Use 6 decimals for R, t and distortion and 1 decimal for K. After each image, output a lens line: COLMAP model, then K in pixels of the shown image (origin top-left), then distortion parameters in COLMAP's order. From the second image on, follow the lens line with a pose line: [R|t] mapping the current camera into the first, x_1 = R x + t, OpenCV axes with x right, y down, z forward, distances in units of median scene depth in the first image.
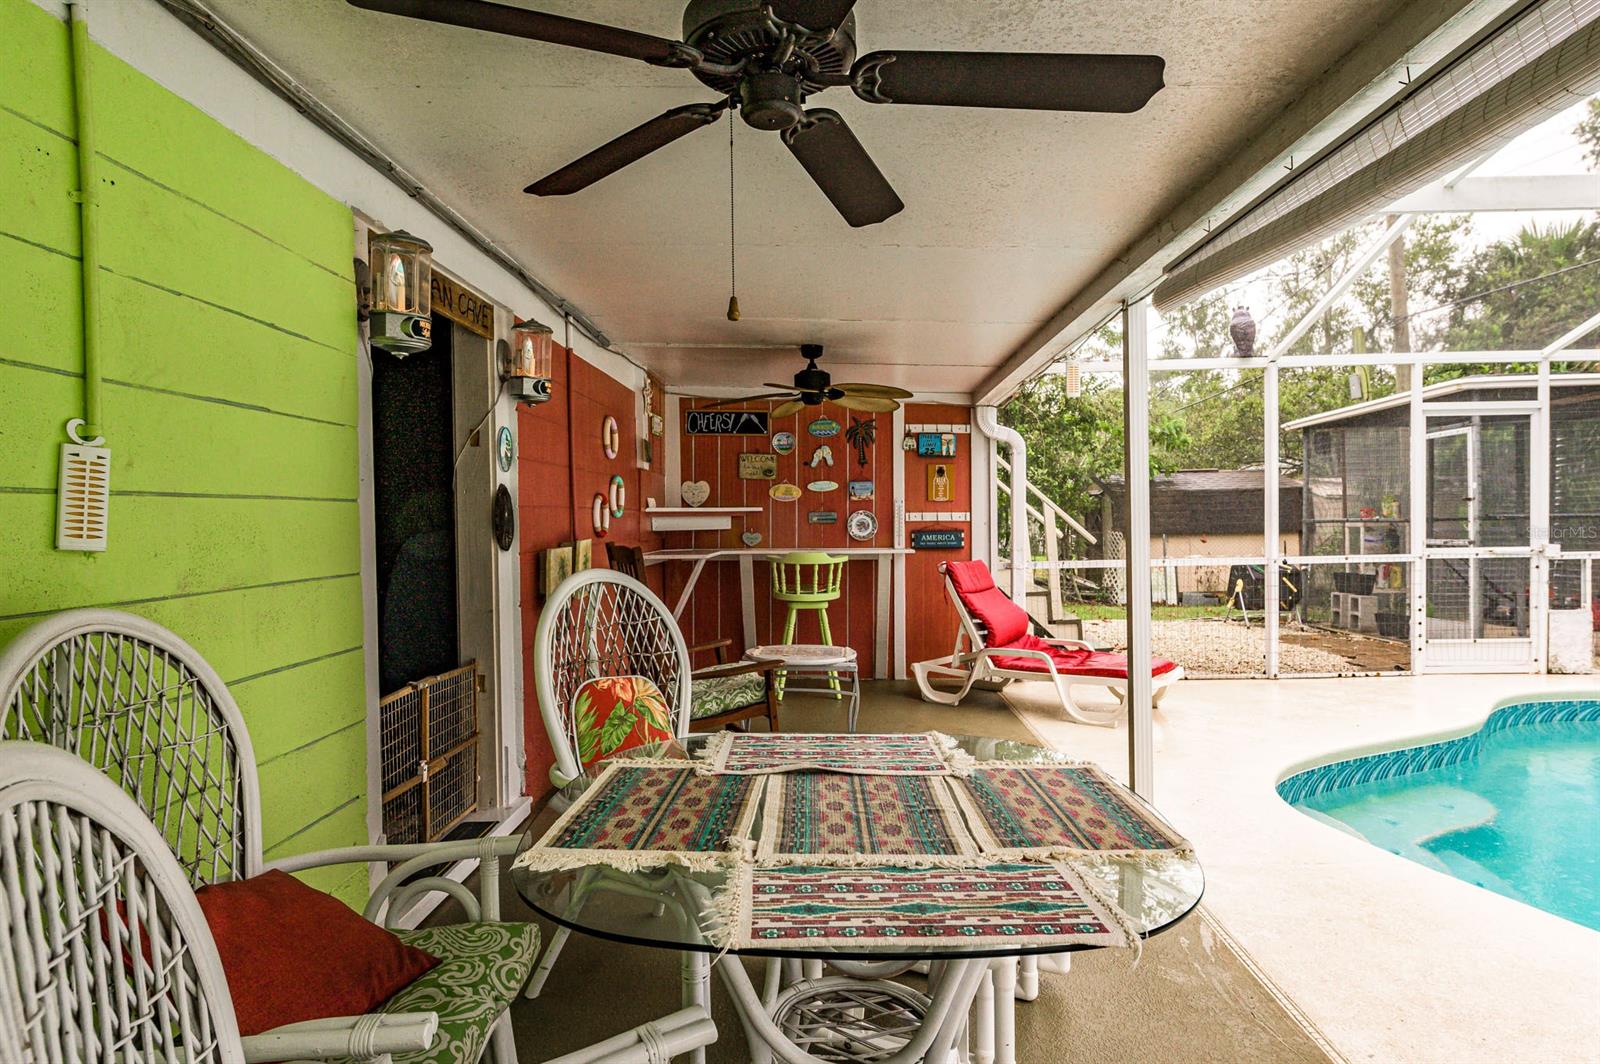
lens RADIAL K [[970.9, 0, 801.0], [0, 970.9, 535.4], [0, 0, 1]] dist [0.002288, -0.000855]
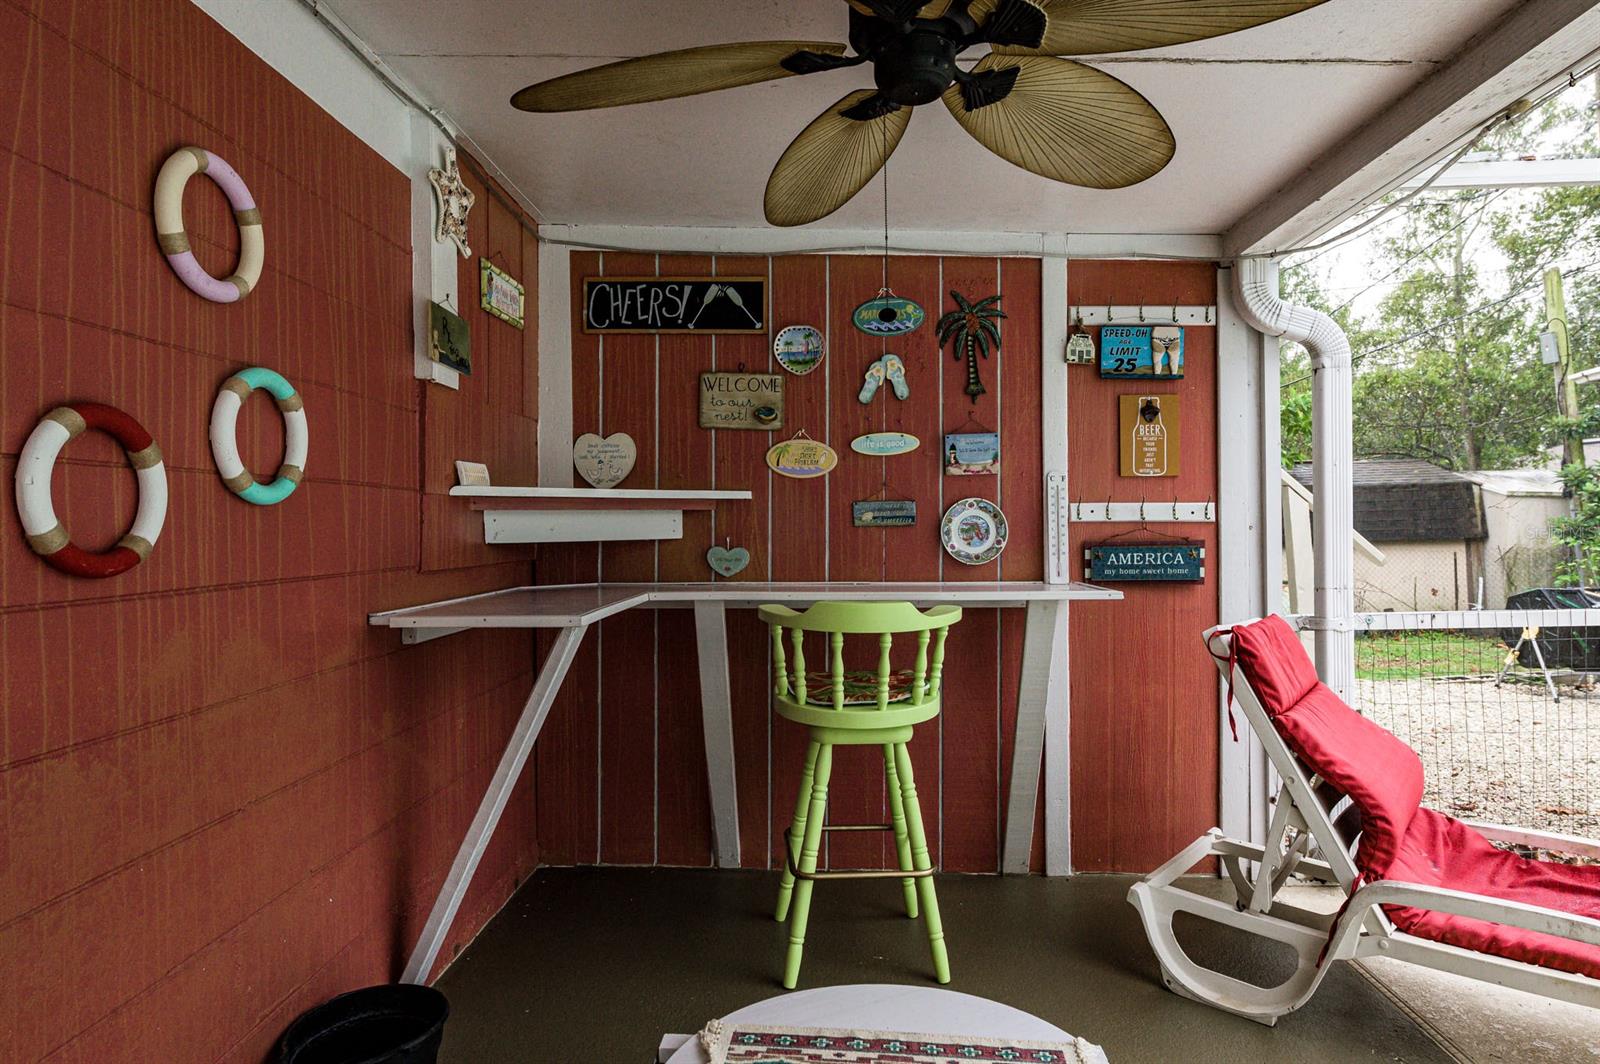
lens RADIAL K [[892.2, 0, 800.9], [0, 892.2, 528.0], [0, 0, 1]] dist [0.000060, 0.003006]
pose [[0.999988, 0.001735, -0.004530, -0.014857], [-0.001795, 0.999911, -0.013226, -0.006142], [0.004507, 0.013234, 0.999902, 0.588841]]
